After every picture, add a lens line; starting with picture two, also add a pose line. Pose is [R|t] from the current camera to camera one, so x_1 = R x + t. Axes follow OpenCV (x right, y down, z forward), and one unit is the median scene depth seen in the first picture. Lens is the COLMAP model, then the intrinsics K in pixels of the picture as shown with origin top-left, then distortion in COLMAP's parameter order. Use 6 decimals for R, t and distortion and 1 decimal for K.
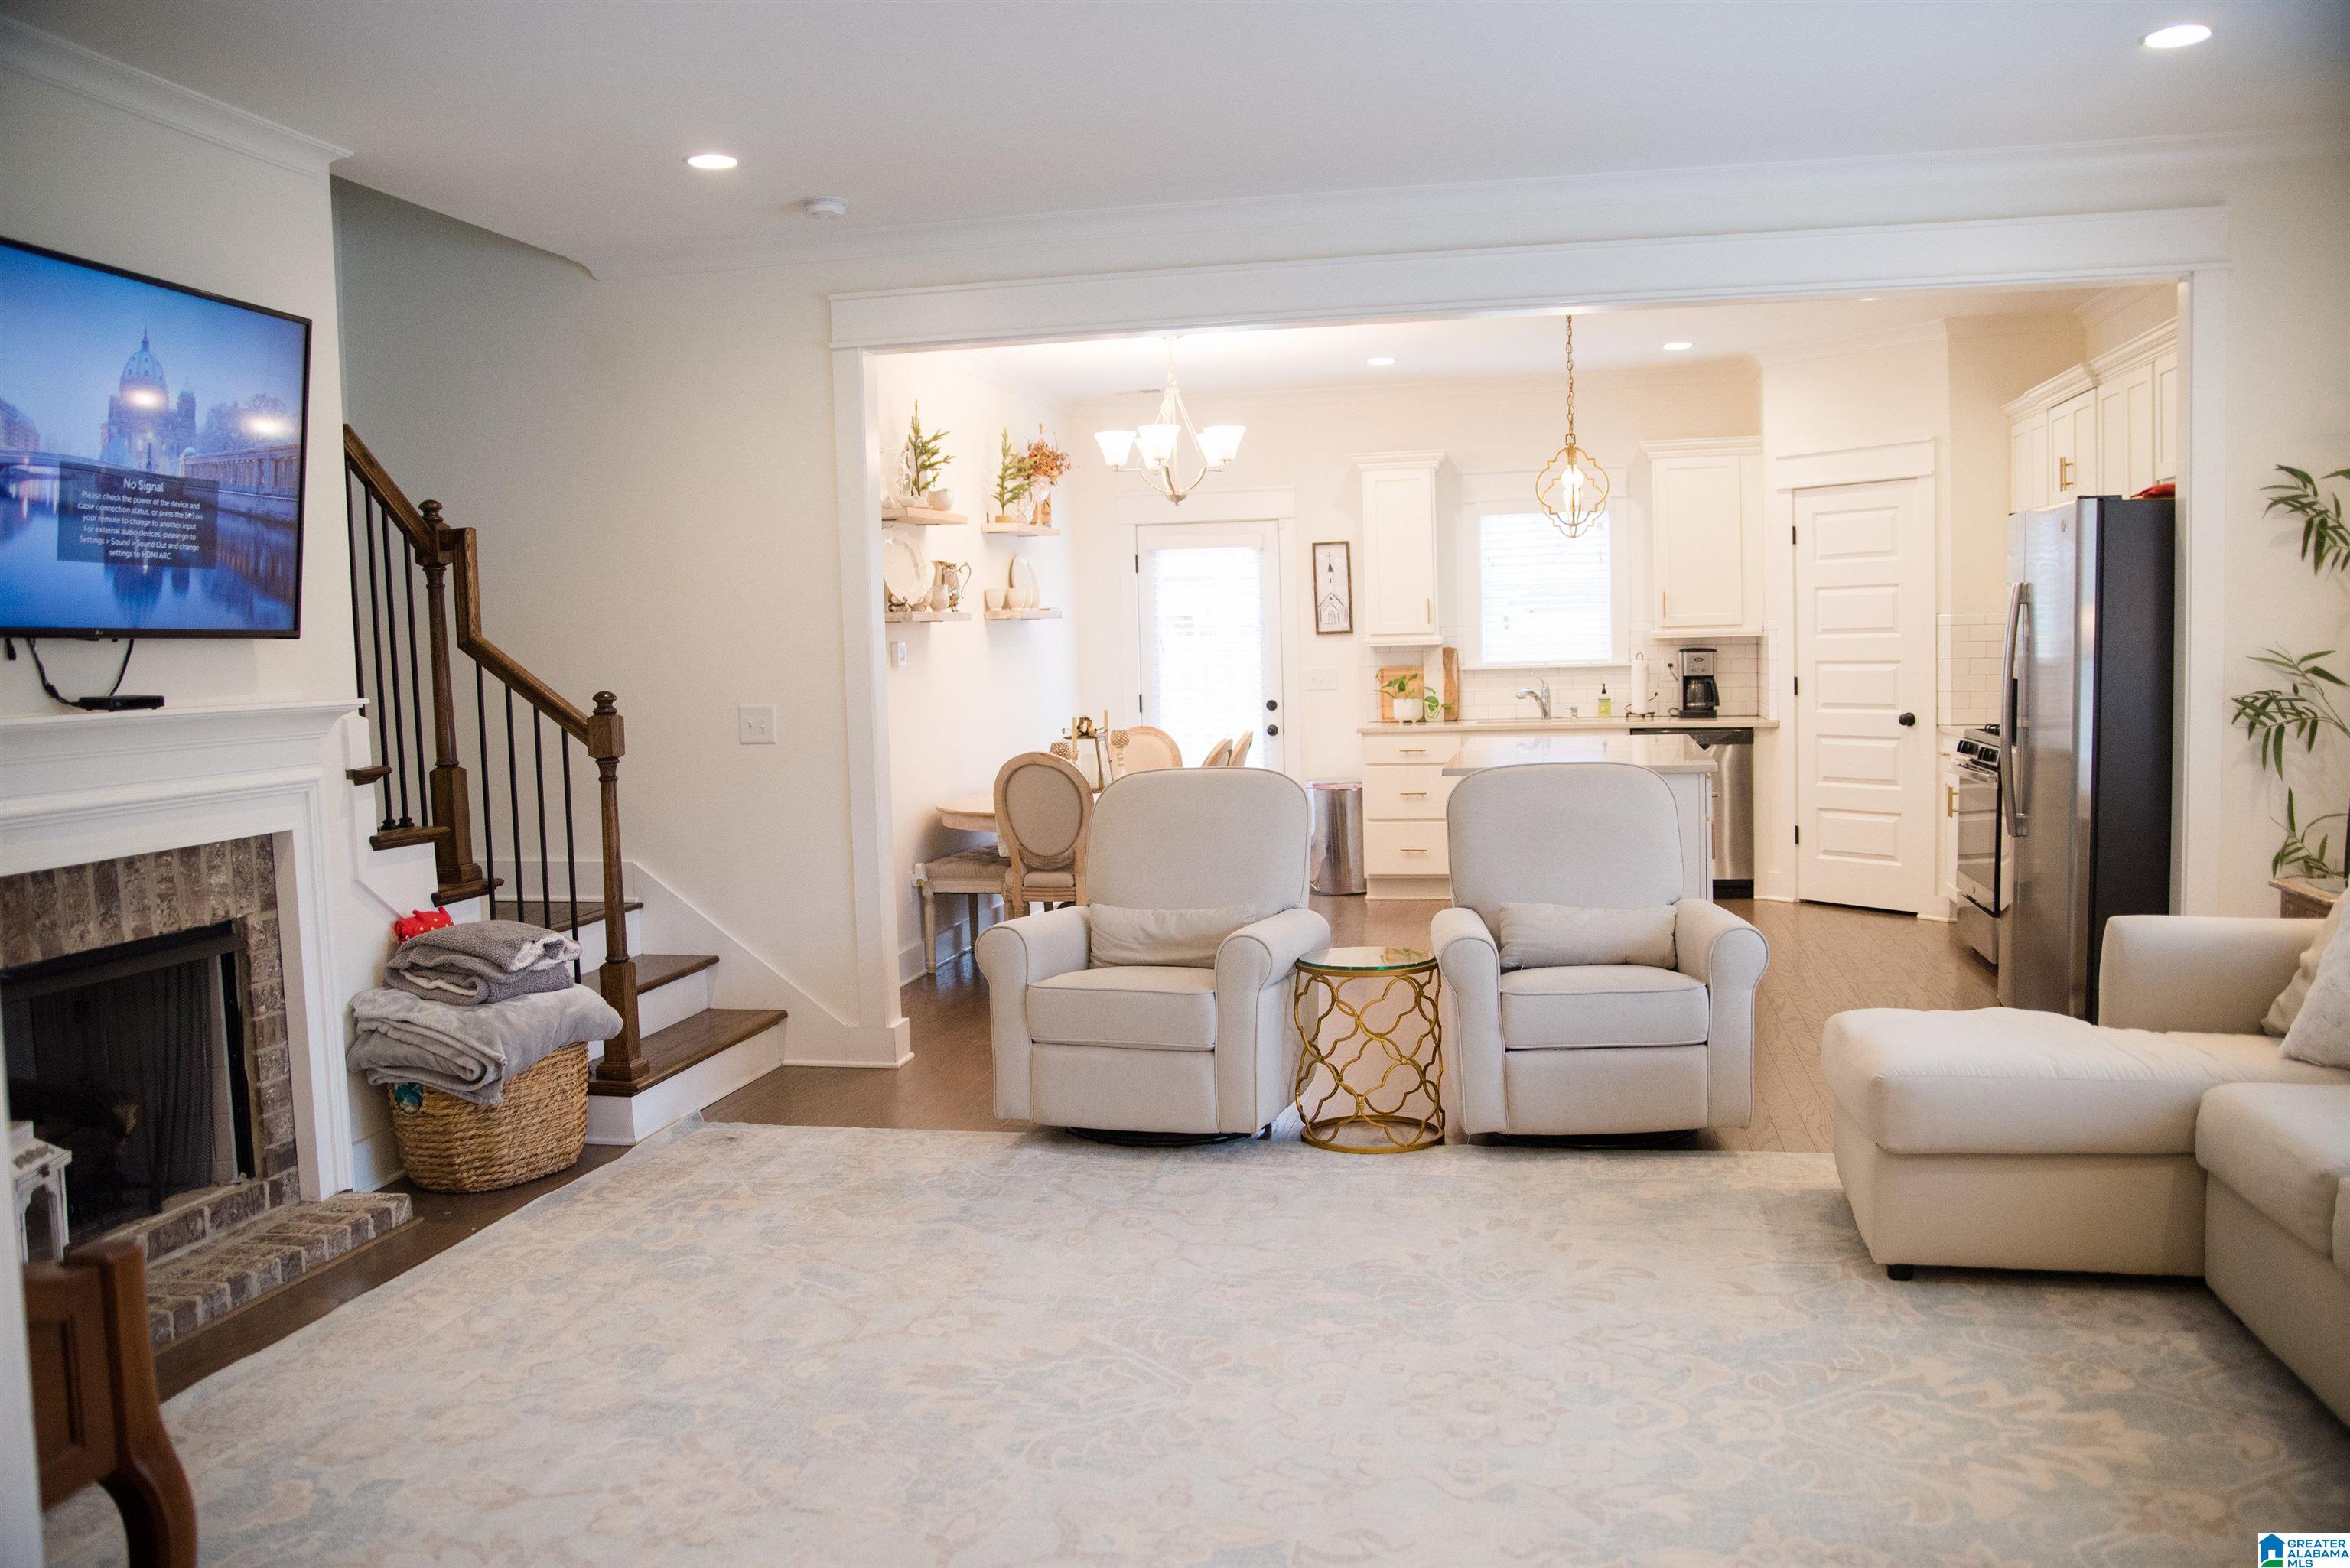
lens RADIAL K [[1885.4, 0, 1180.4], [0, 1885.4, 789.3], [0, 0, 1]] dist [-0.106315, 0.061529]
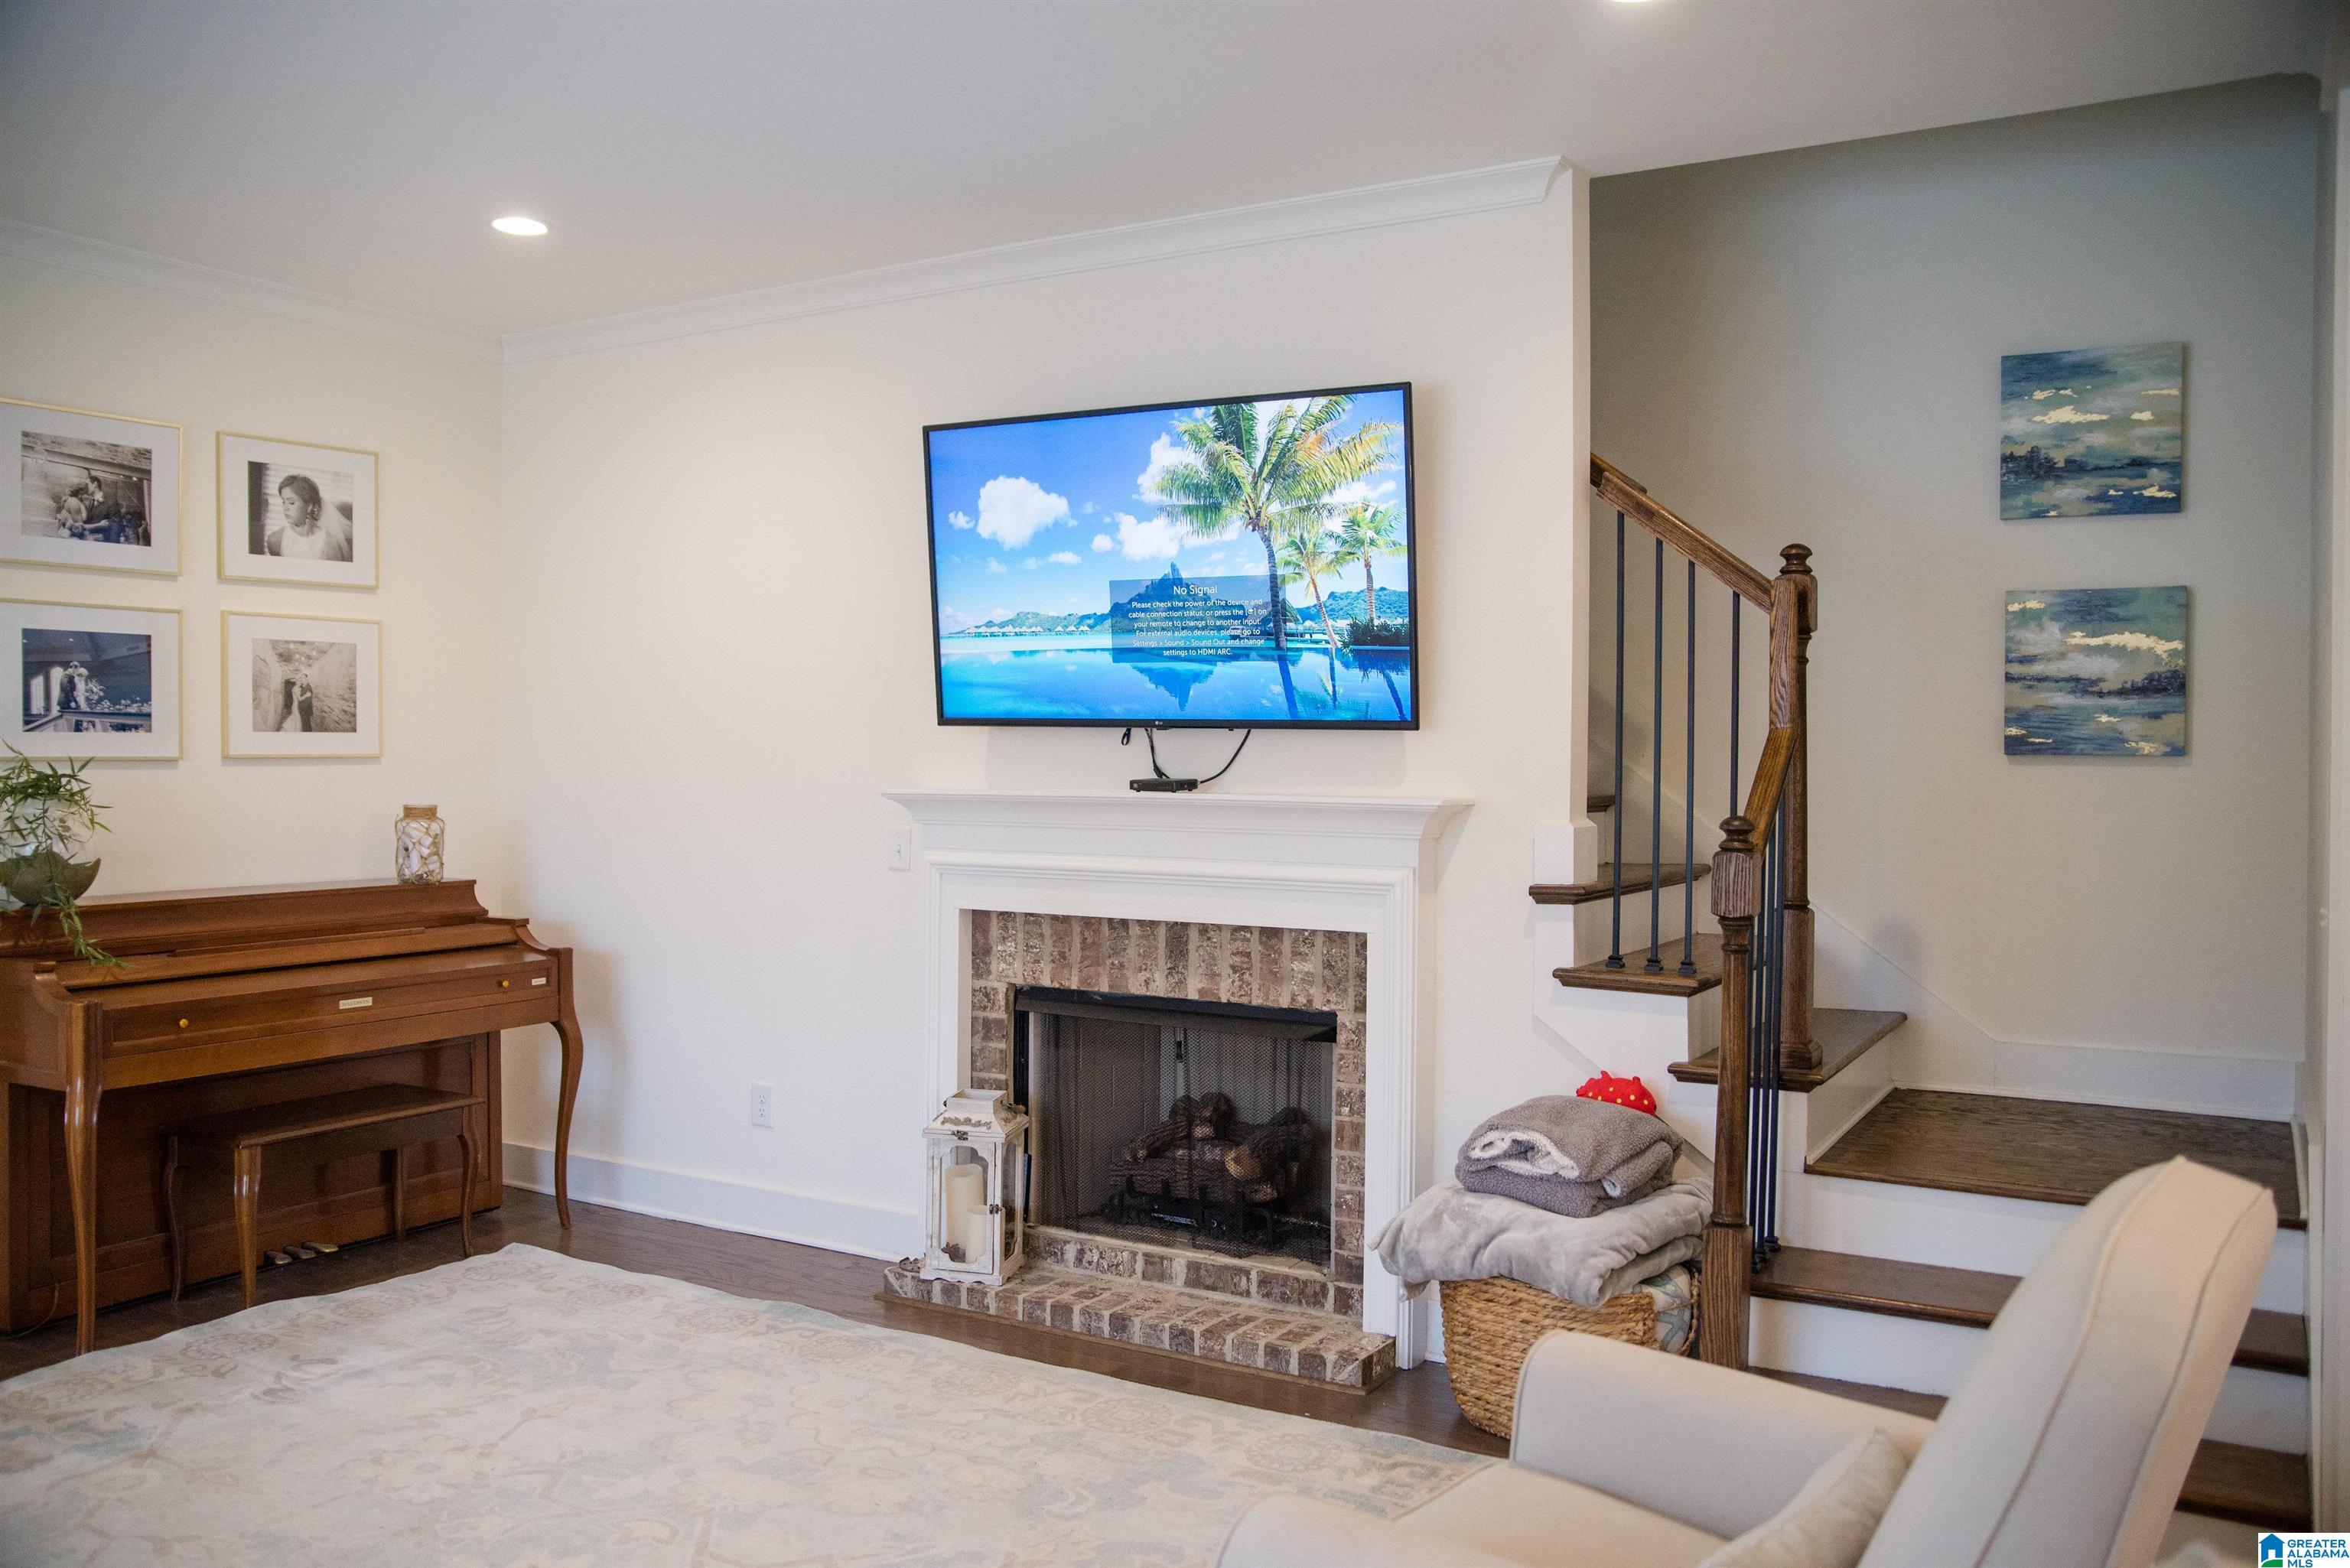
lens RADIAL K [[1885.4, 0, 1177.4], [0, 1885.4, 793.4], [0, 0, 1]] dist [-0.106315, 0.061529]
pose [[-0.331337, 0.046772, -0.942352, 0.483730], [-0.072909, 0.994515, 0.074996, -0.121703], [0.940691, 0.093555, -0.326110, 1.300525]]
